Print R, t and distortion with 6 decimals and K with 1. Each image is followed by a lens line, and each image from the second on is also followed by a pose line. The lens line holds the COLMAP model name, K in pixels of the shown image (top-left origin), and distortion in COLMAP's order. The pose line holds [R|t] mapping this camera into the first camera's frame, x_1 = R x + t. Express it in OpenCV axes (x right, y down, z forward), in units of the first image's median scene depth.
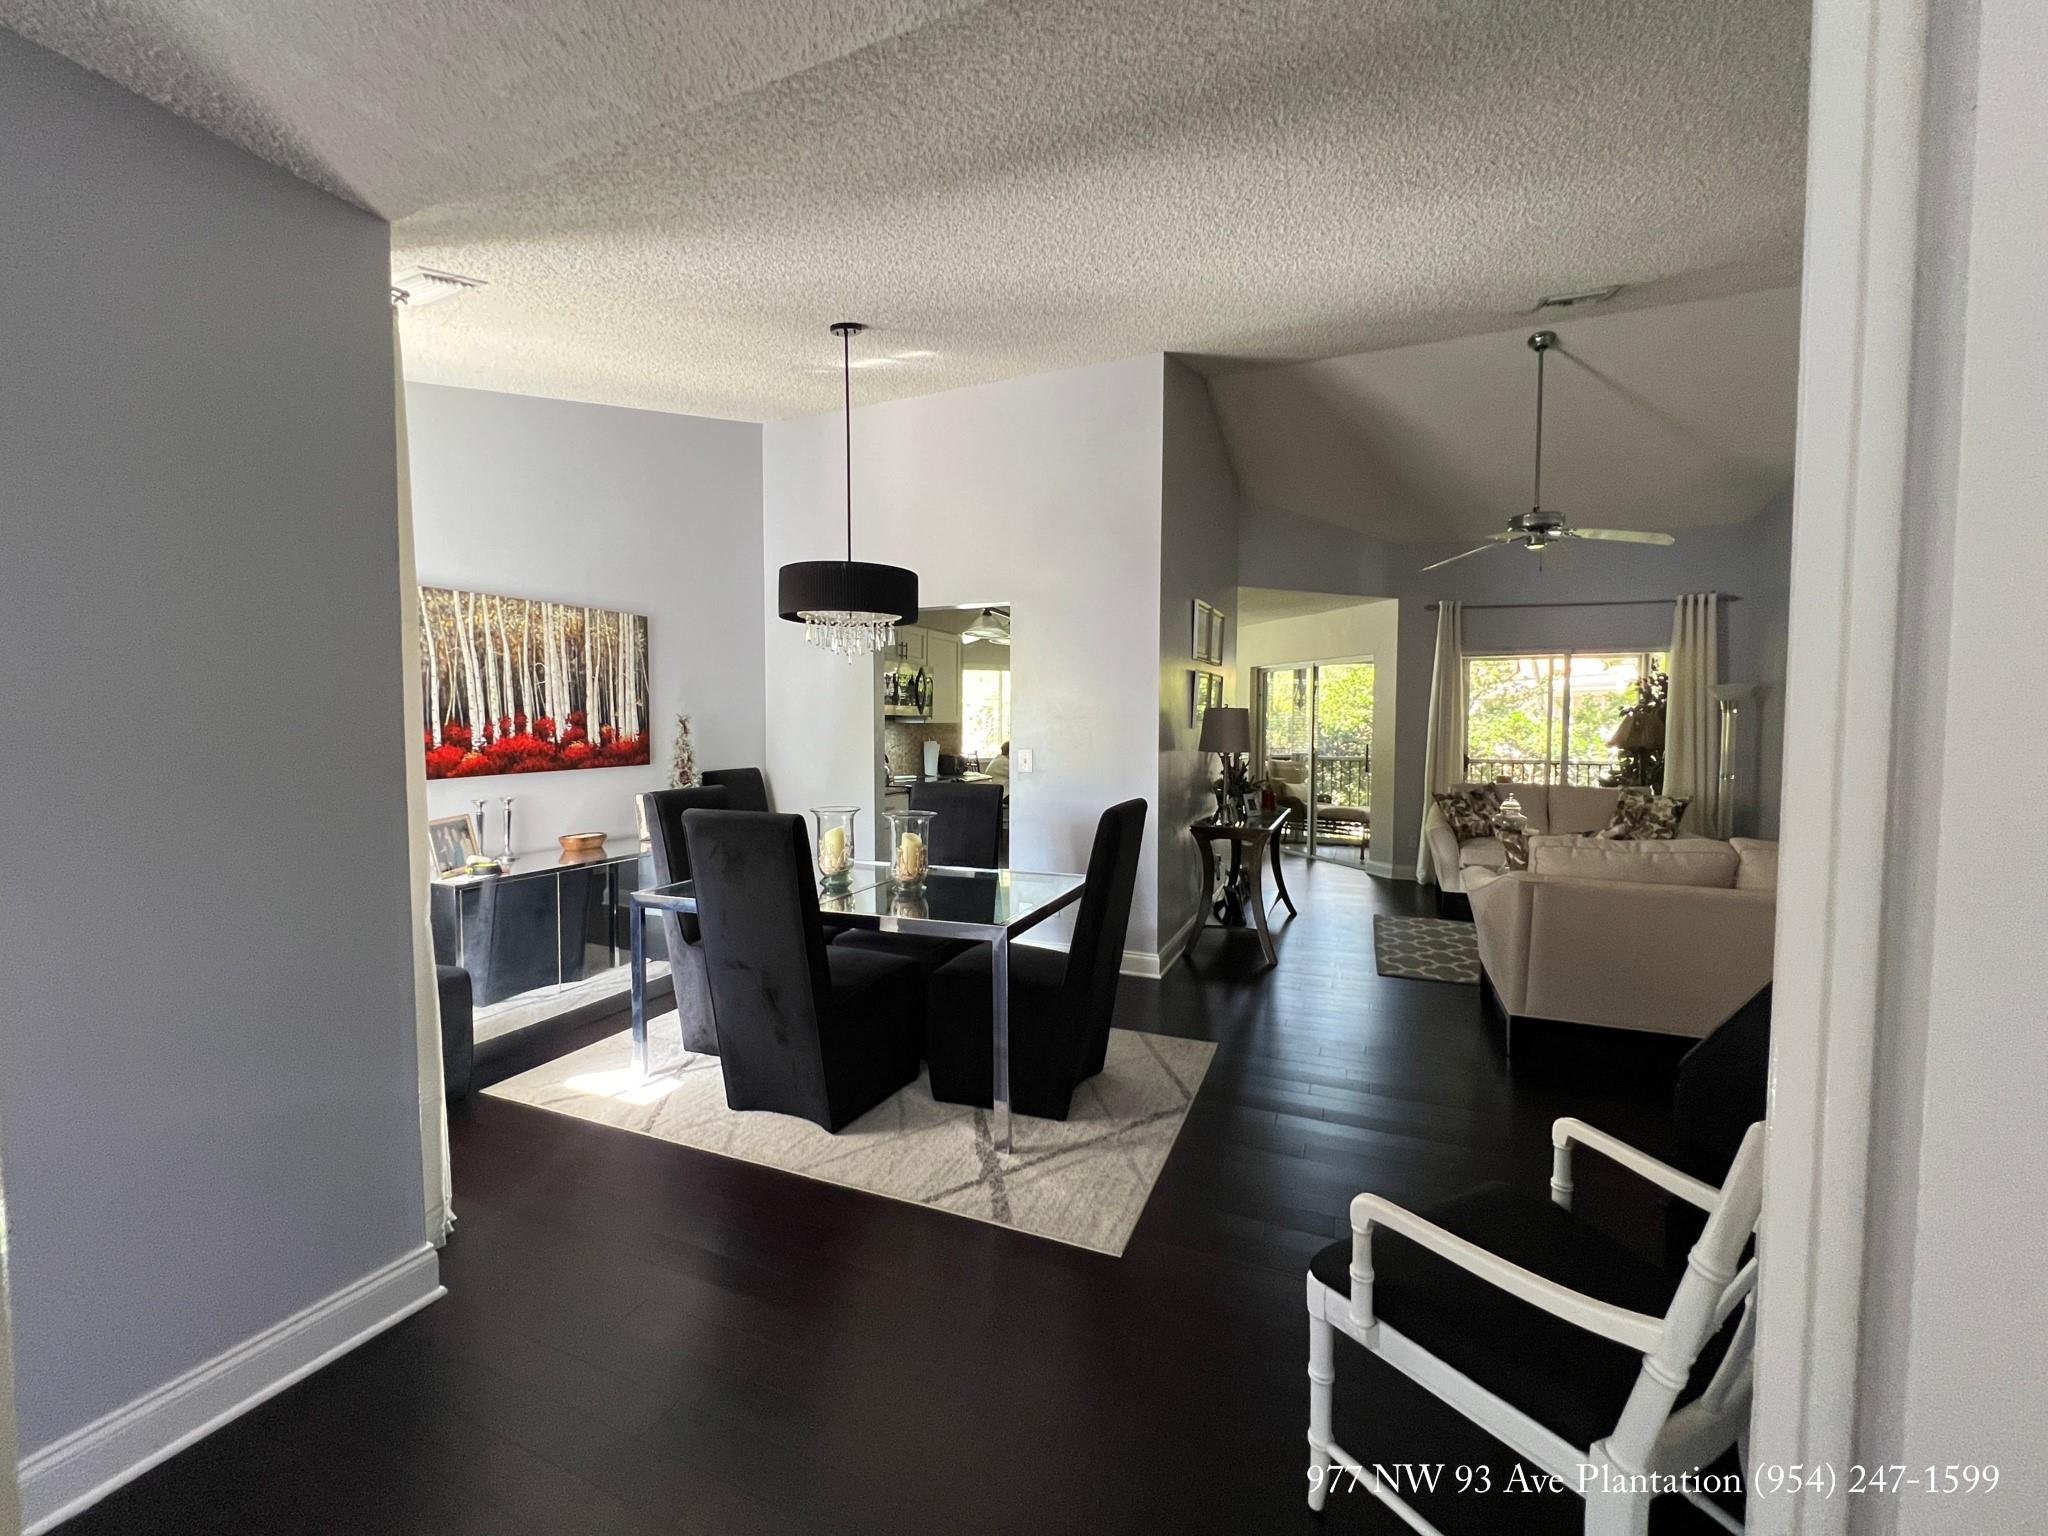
lens RADIAL K [[818.9, 0, 1018.2], [0, 818.9, 762.9], [0, 0, 1]] dist [-0.003006, 0.004042]
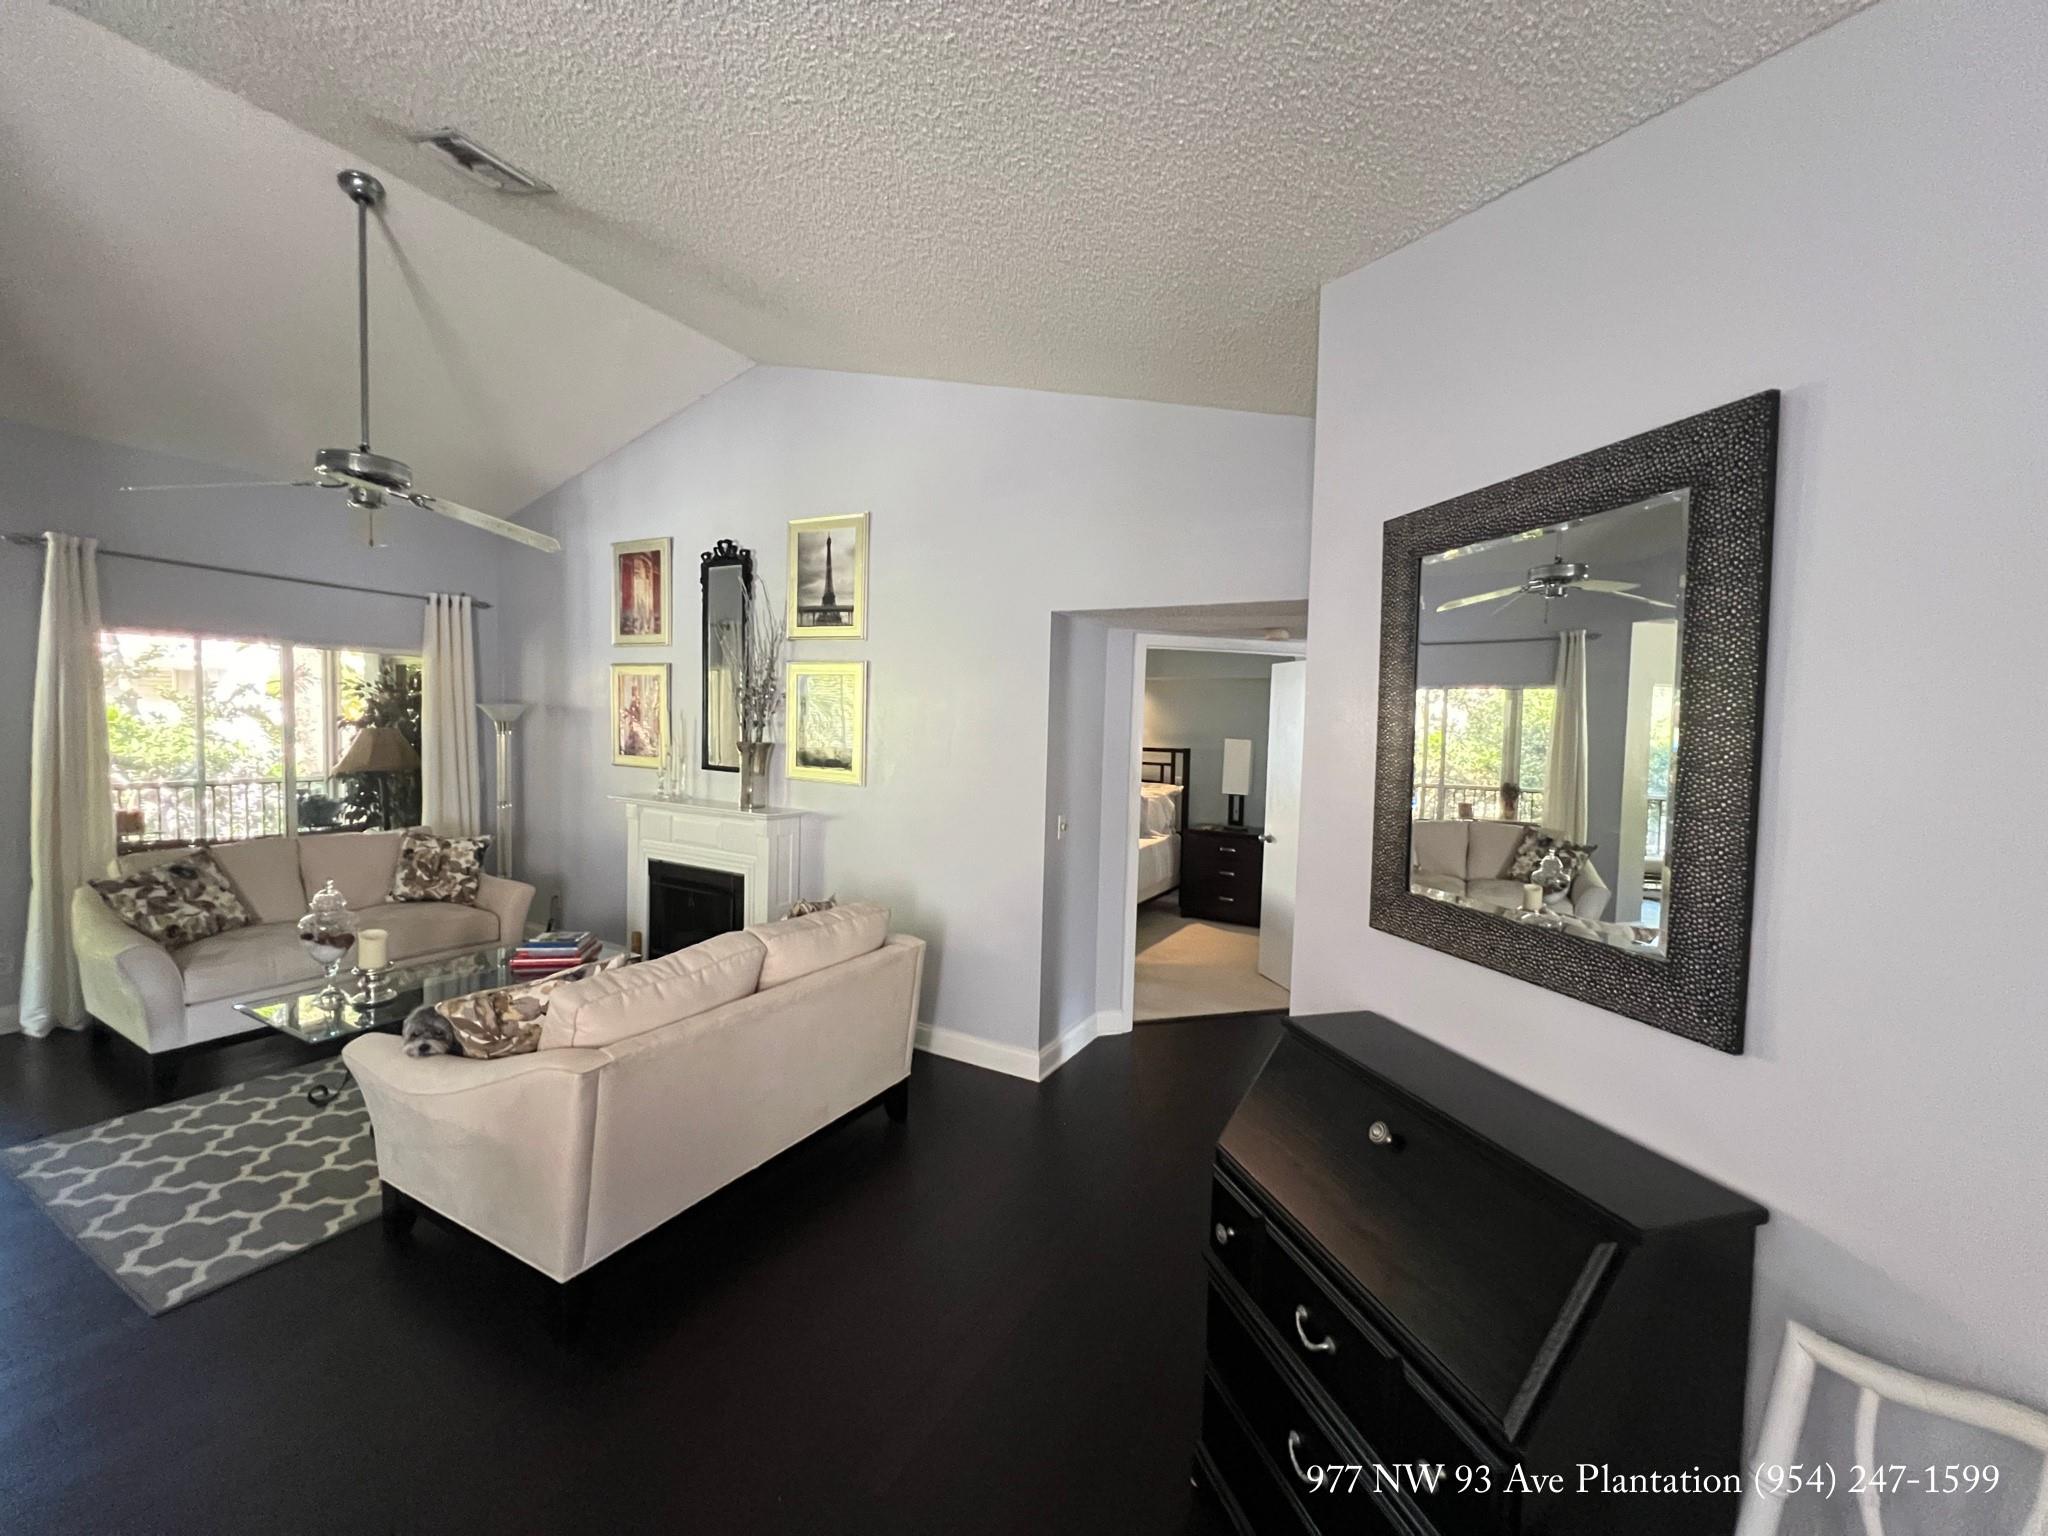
lens RADIAL K [[818.9, 0, 1018.2], [0, 818.9, 762.9], [0, 0, 1]] dist [-0.003006, 0.004042]
pose [[0.102438, -0.053908, 0.993278, 0.024463], [0.016465, 0.998486, 0.052492, -0.084873], [-0.994603, 0.010978, 0.103171, 0.417937]]
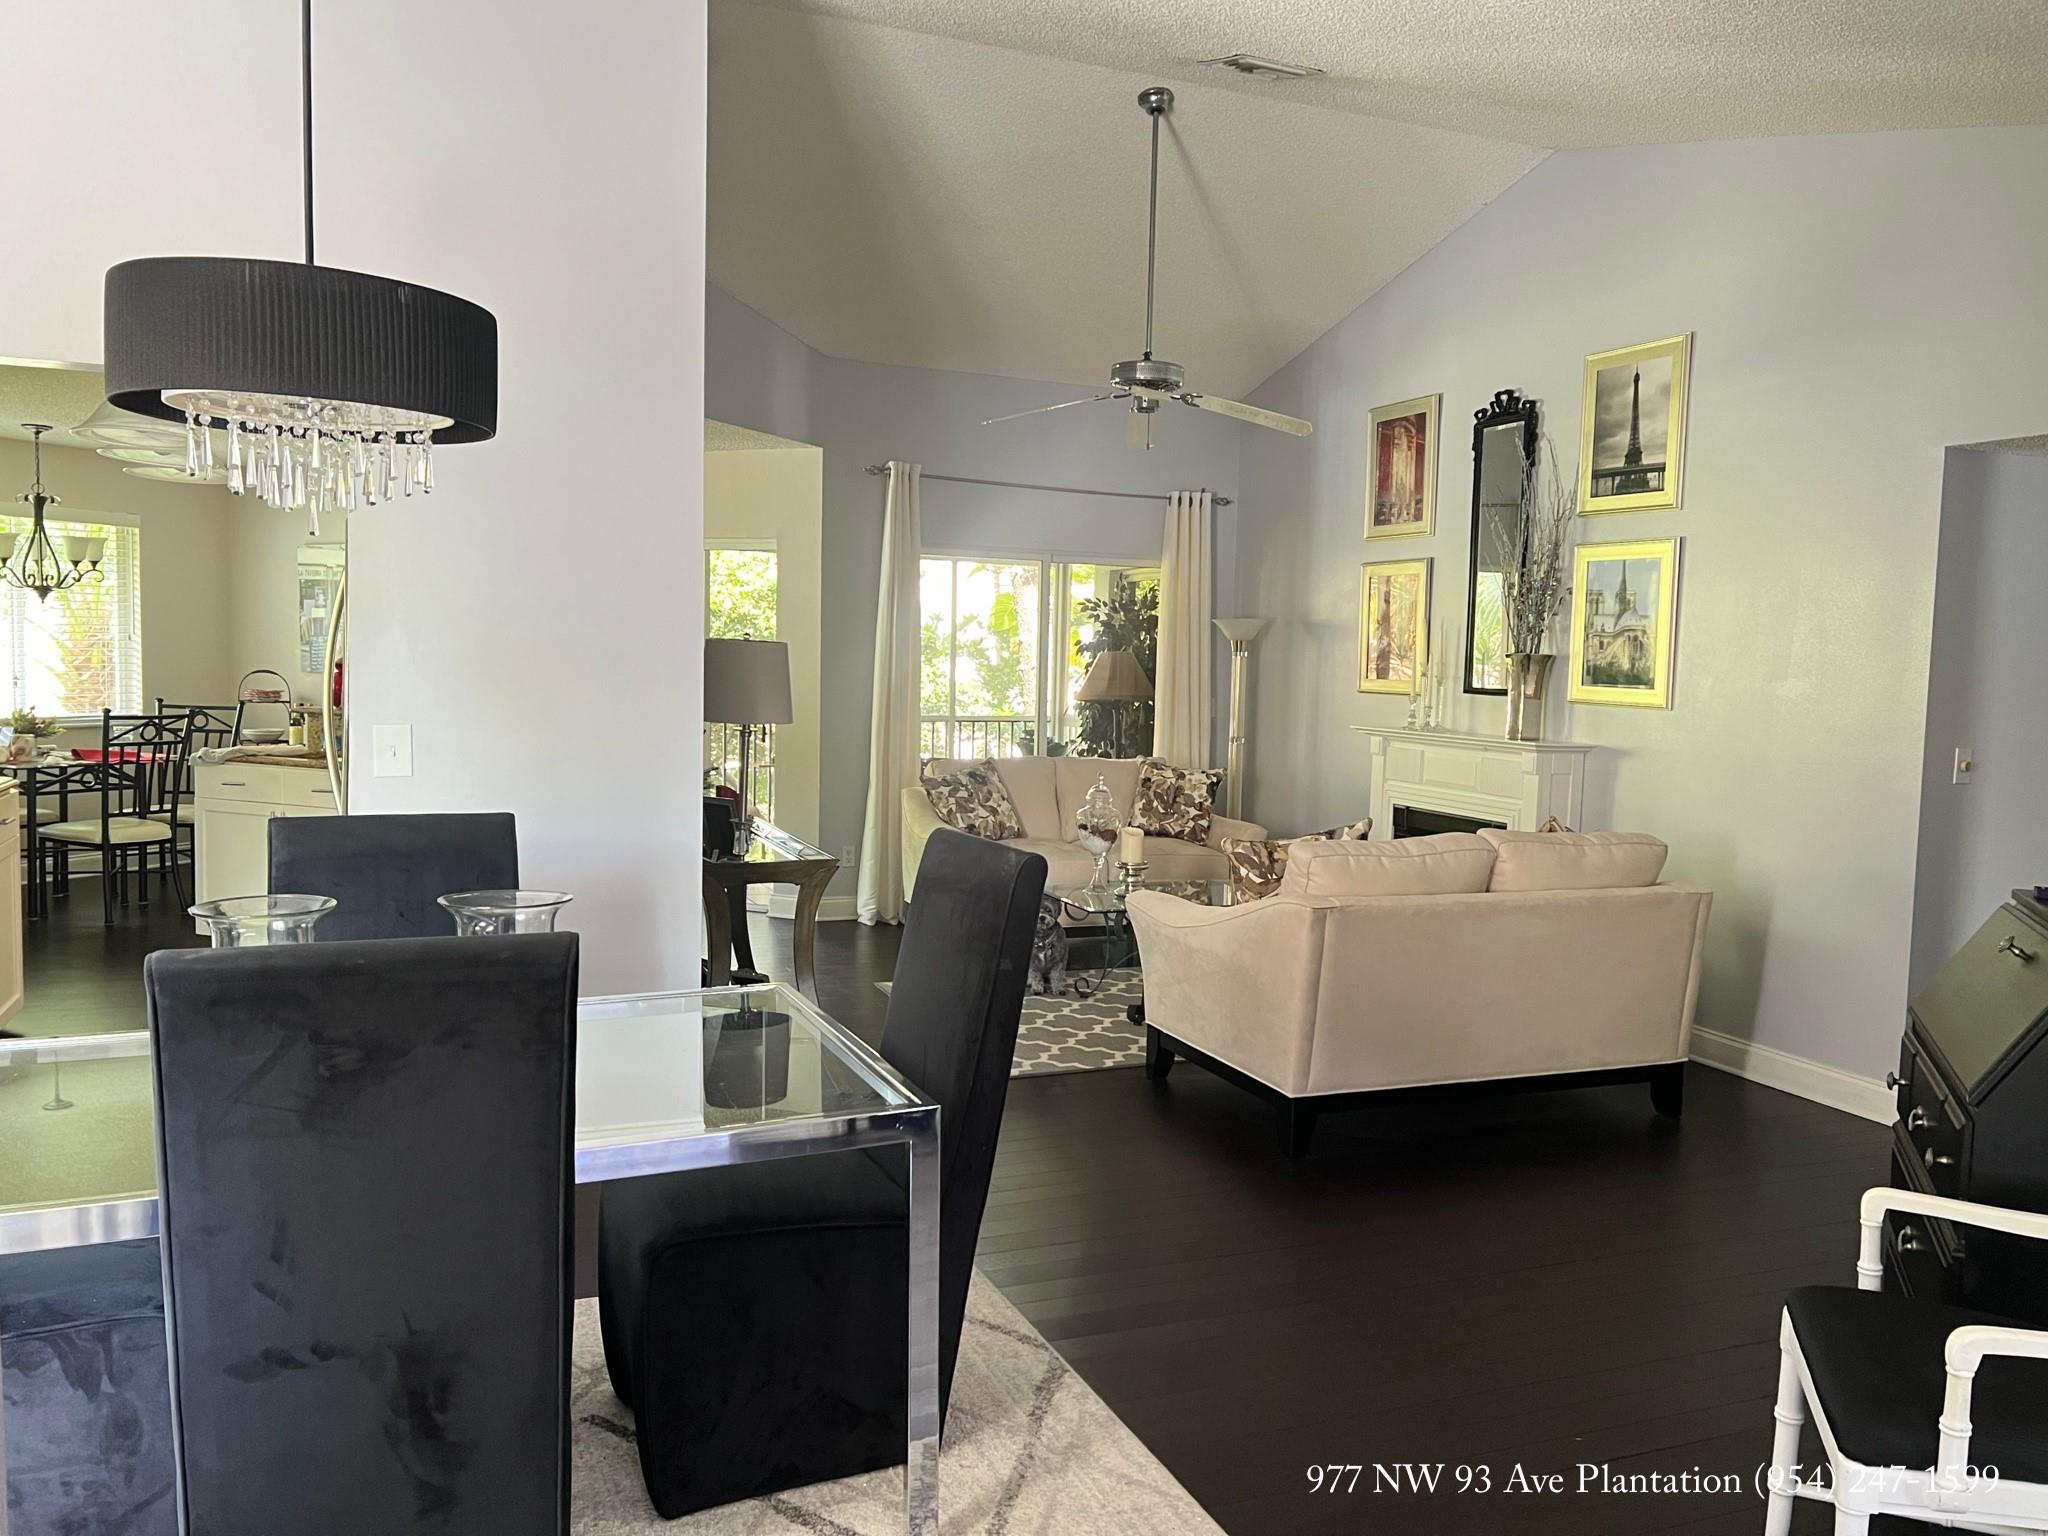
lens RADIAL K [[1530.8, 0, 1021.5], [0, 1530.8, 780.1], [0, 0, 1]] dist [0.063762, -0.125660]
pose [[0.707917, -0.043066, 0.704982, -0.349436], [0.009733, 0.998639, 0.051231, -0.026026], [-0.706229, -0.029406, 0.707373, 0.167103]]
